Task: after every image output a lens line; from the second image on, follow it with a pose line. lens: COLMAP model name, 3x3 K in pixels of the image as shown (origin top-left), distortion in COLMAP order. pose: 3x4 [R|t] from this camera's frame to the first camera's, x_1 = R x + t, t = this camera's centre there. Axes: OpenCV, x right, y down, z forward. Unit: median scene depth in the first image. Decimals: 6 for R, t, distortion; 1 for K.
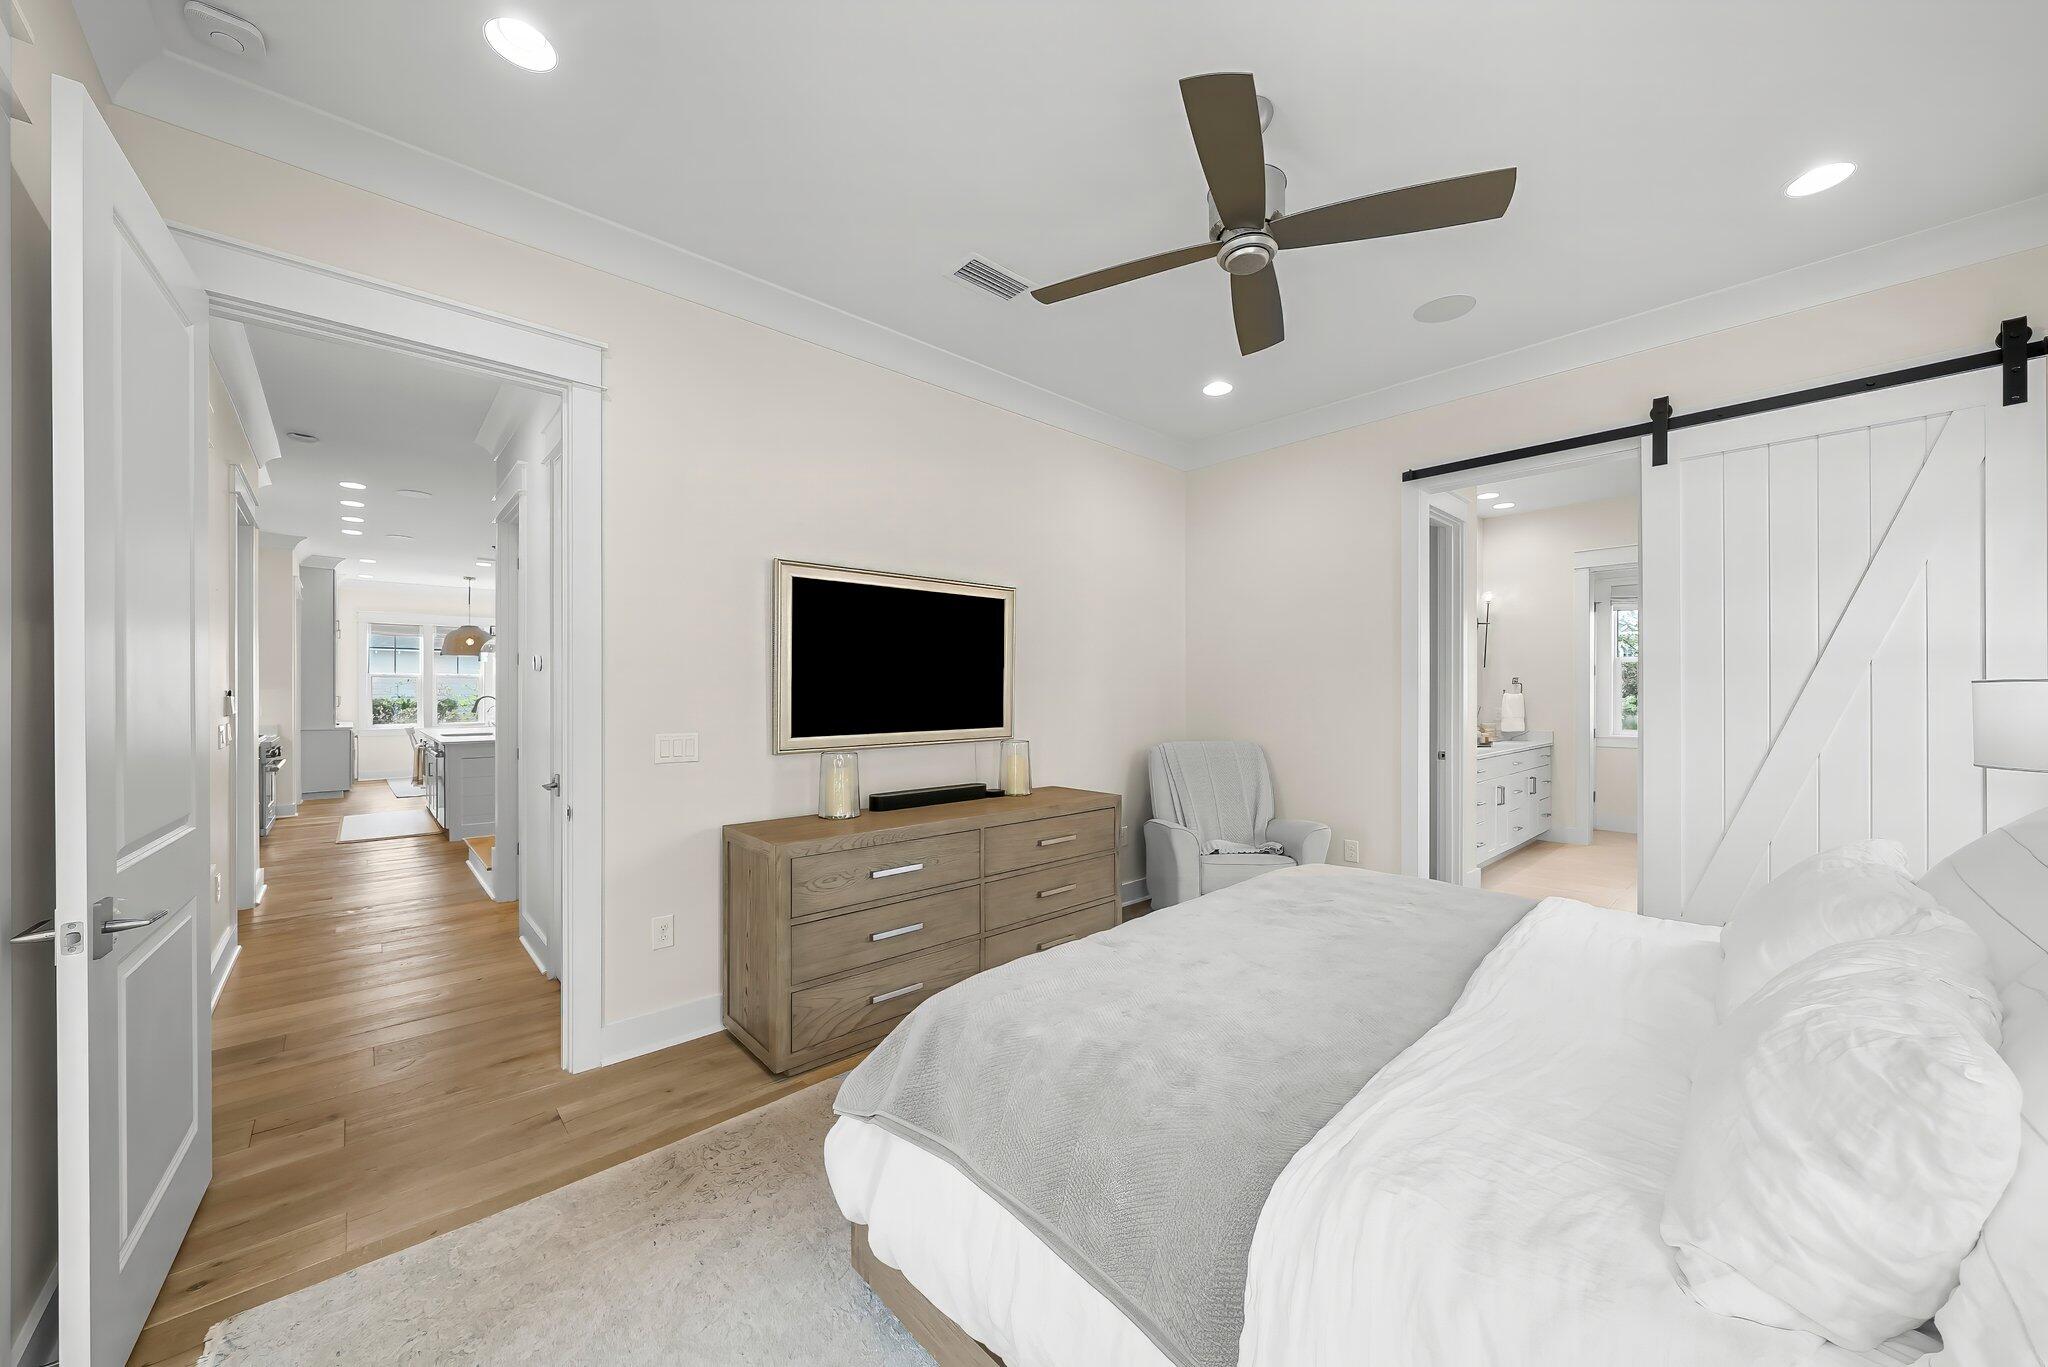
lens RADIAL K [[720.3, 0, 1027.5], [0, 720.3, 687.8], [0, 0, 1]] dist [-0.001306, 0.000023]
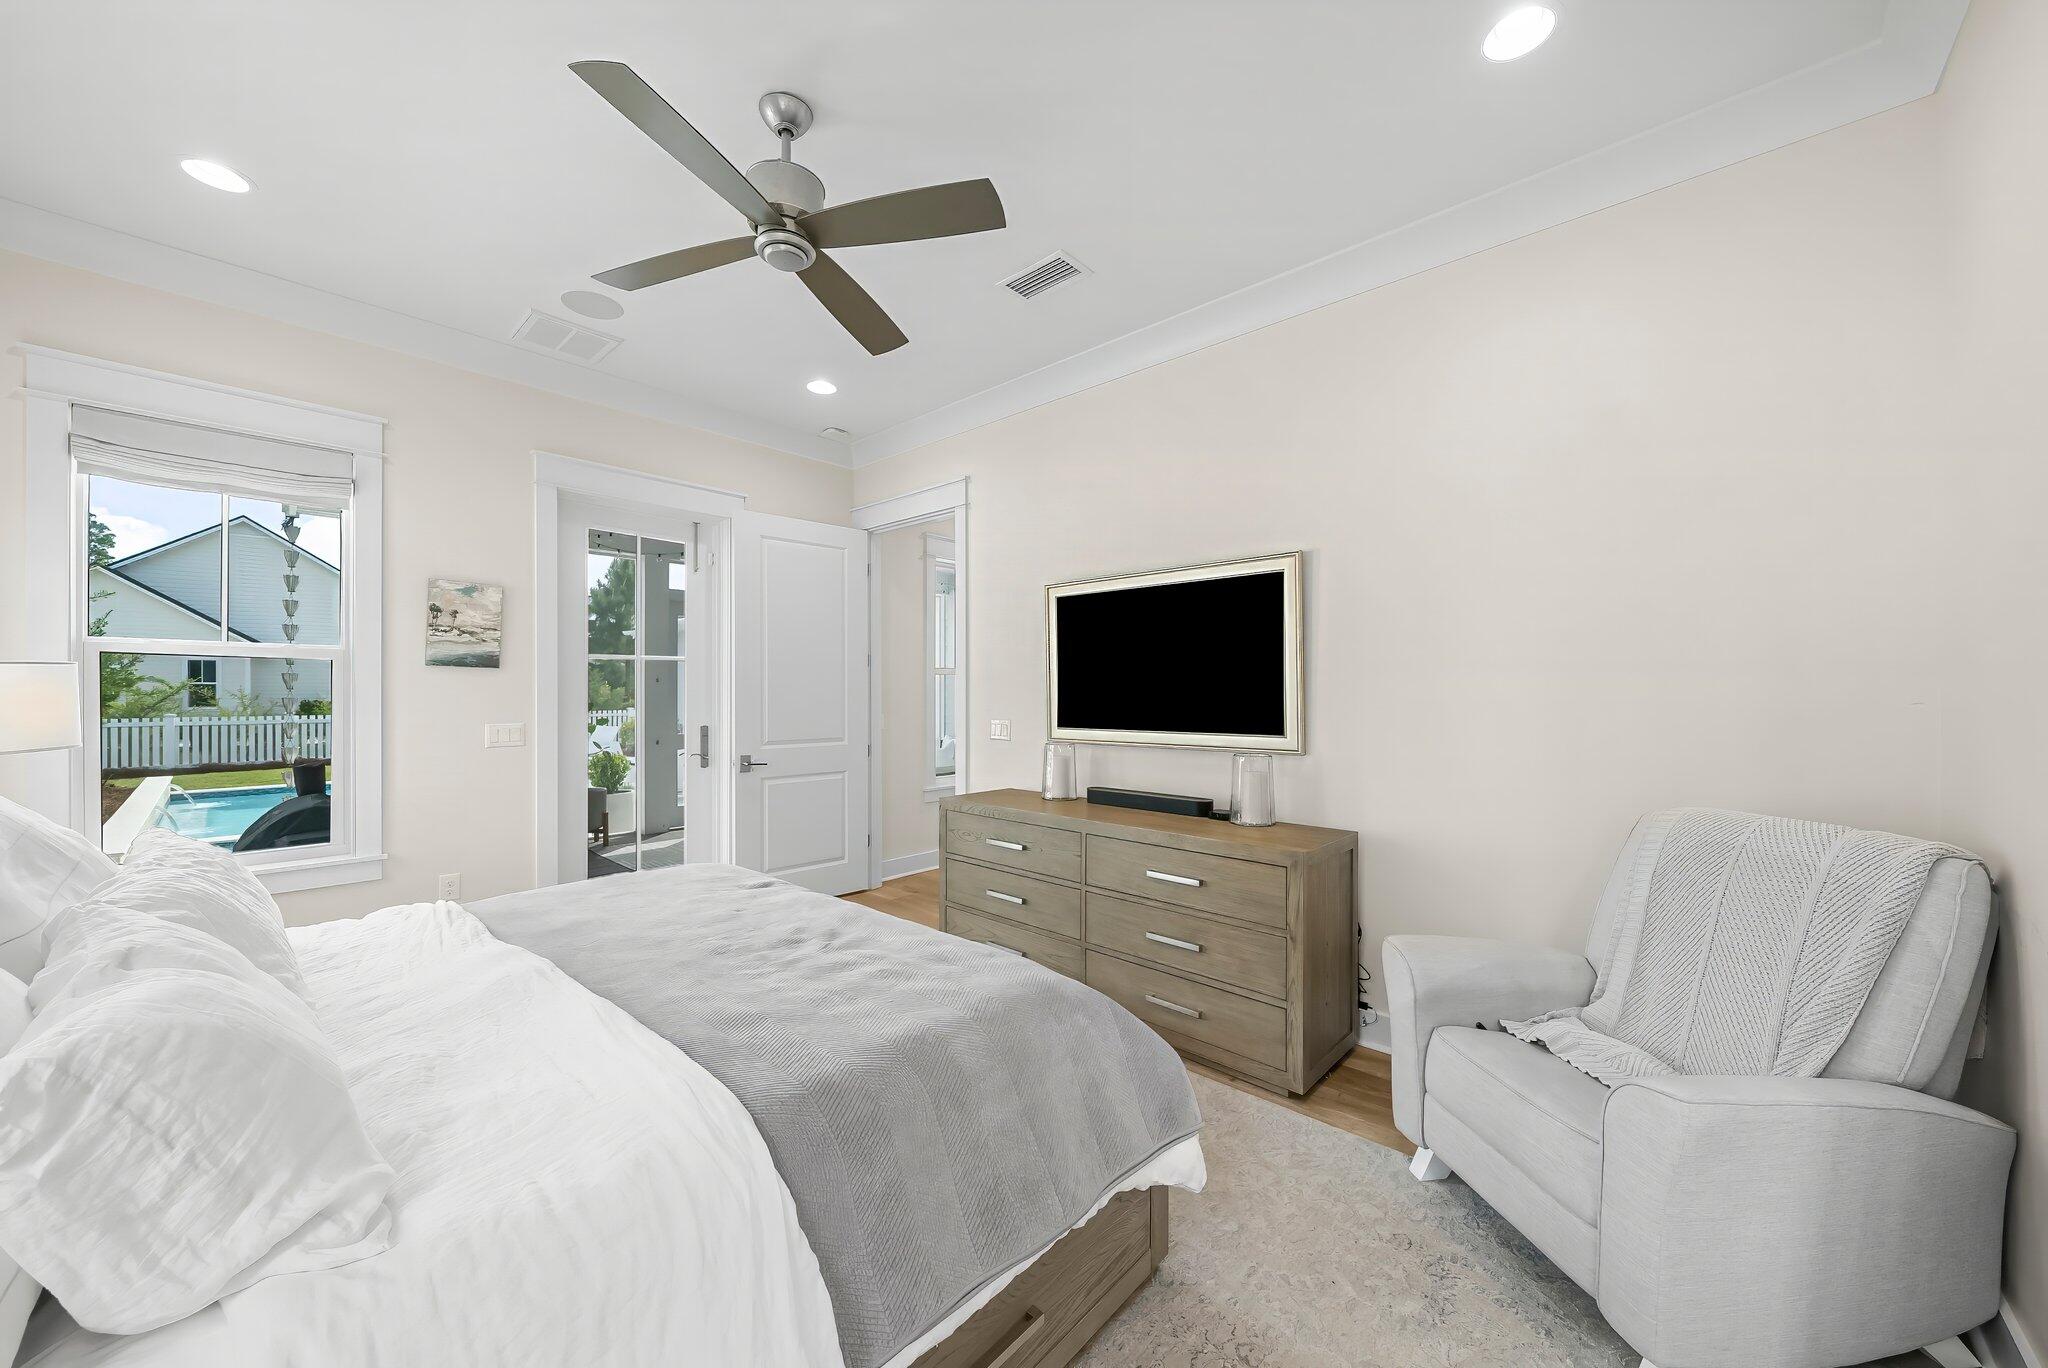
lens RADIAL K [[720.3, 0, 1027.5], [0, 720.3, 688.3], [0, 0, 1]] dist [-0.001306, 0.000023]
pose [[0.104604, -0.004353, -0.994504, 0.881101], [0.004044, 0.999984, -0.003952, 0.004995], [0.994506, -0.003609, 0.104620, 0.818765]]
